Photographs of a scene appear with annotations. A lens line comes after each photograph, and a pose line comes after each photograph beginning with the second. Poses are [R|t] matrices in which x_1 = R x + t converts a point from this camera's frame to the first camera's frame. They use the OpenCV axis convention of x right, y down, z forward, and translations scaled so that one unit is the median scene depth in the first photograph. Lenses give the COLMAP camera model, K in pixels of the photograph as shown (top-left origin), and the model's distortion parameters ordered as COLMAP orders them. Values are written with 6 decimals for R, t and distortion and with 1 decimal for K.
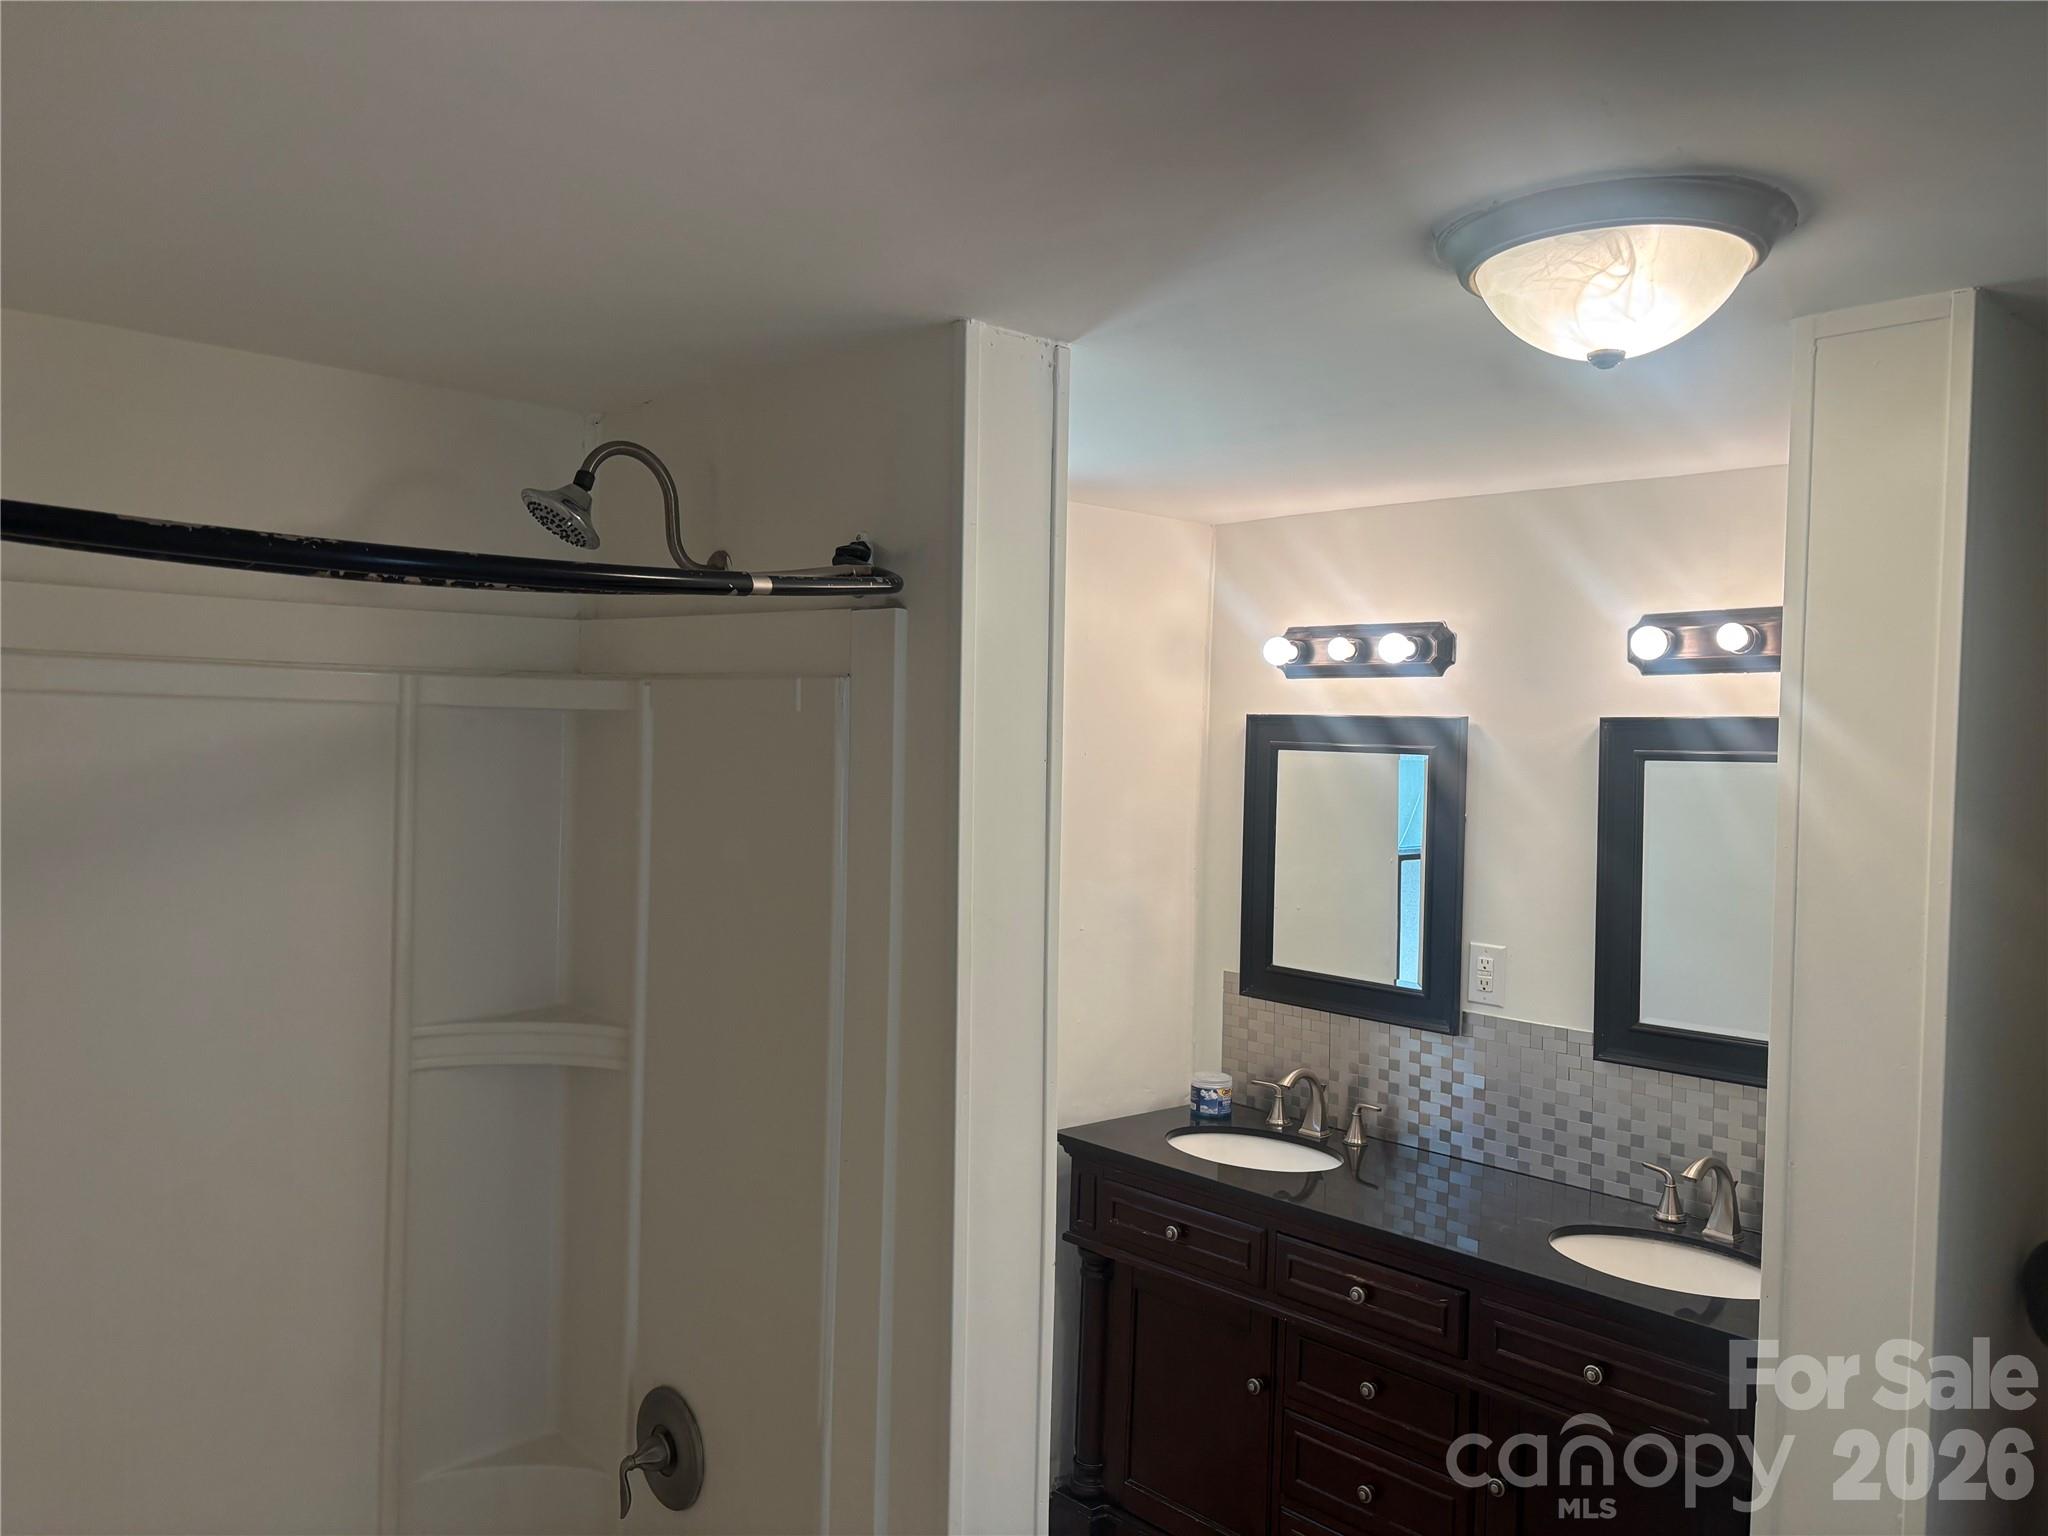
lens RADIAL K [[1556.8, 0, 1010.3], [0, 1556.8, 770.6], [0, 0, 1]] dist [0.042096, -0.025250]
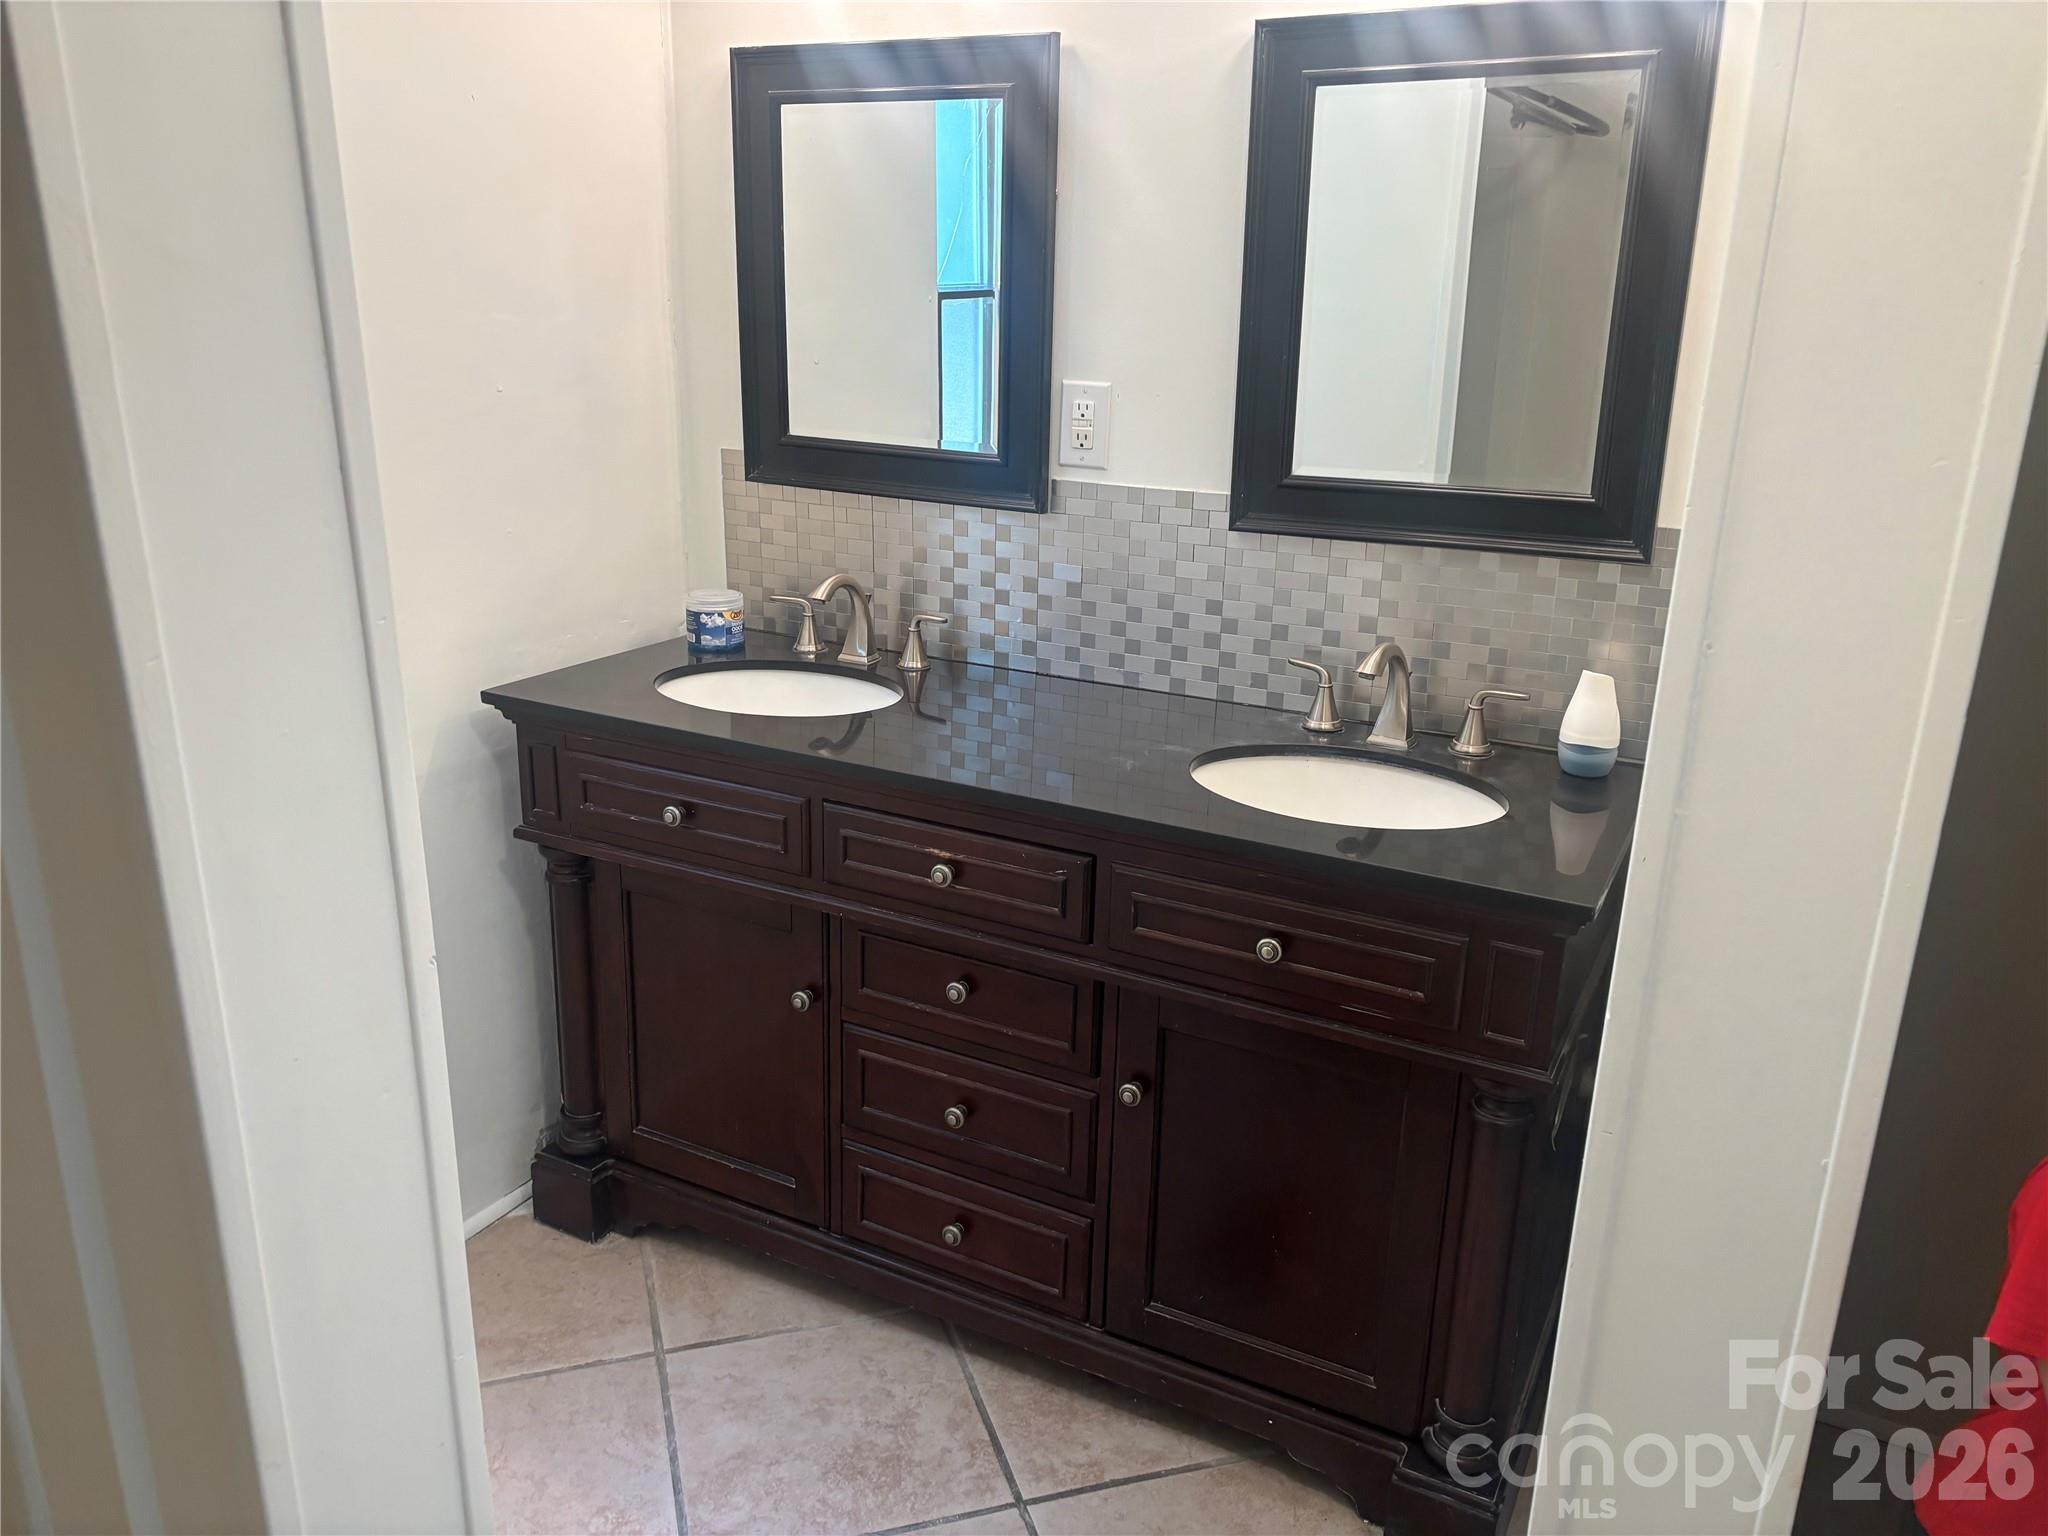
lens RADIAL K [[1556.8, 0, 1012.1], [0, 1556.8, 769.8], [0, 0, 1]] dist [0.042096, -0.025250]
pose [[0.948043, -0.104453, 0.300507, 0.038248], [0.011814, 0.955473, 0.294842, 0.069438], [-0.317923, -0.275973, 0.907063, 0.310845]]
